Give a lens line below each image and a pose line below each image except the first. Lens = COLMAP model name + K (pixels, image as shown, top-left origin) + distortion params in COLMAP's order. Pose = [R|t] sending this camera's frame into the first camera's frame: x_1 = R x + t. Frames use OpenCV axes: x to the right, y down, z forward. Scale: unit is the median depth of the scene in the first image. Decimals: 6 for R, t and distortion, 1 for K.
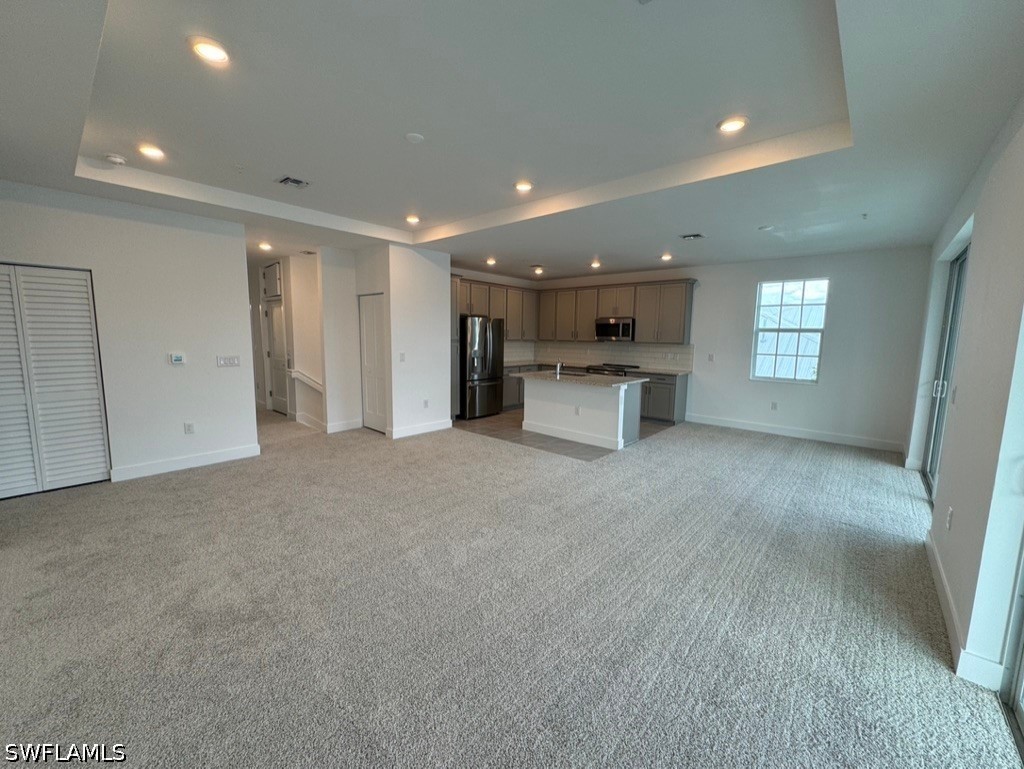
lens RADIAL K [[411.5, 0, 509.7], [0, 411.5, 385.4], [0, 0, 1]] dist [-0.000922, 0.000847]
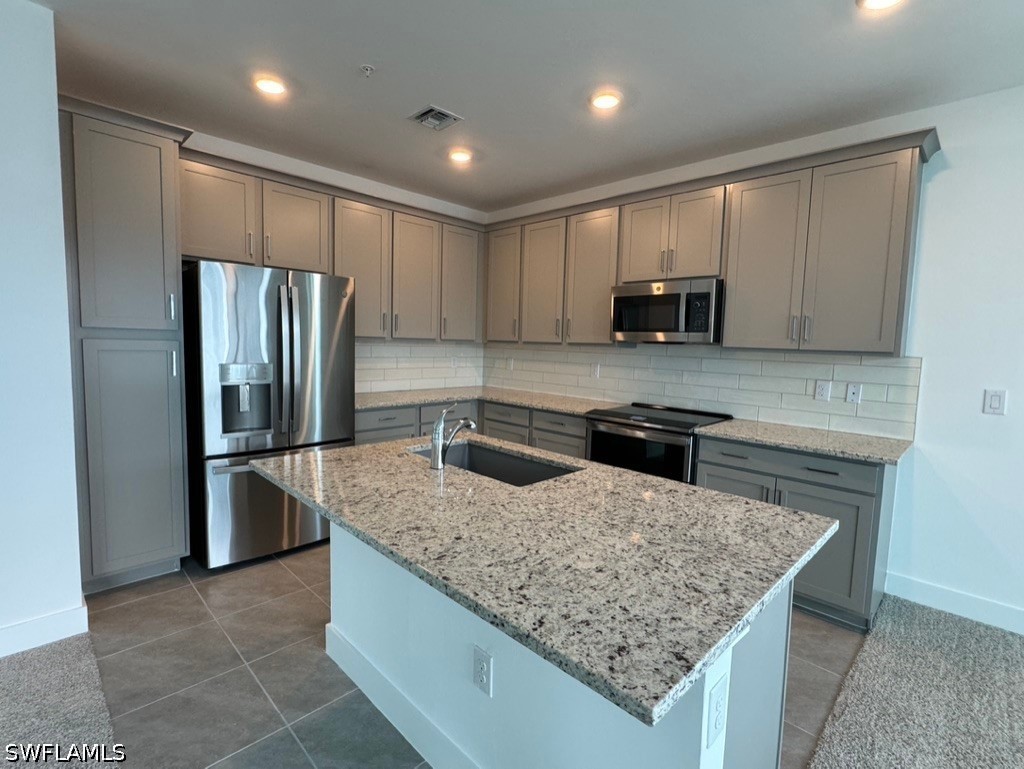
lens RADIAL K [[475.9, 0, 505.6], [0, 475.9, 388.1], [0, 0, 1]] dist [0.003037, 0.001219]
pose [[0.997009, 0.020570, -0.074494, 0.149931], [-0.022386, 0.999470, -0.023618, -0.056809], [0.073969, 0.025215, 0.996942, 0.579907]]
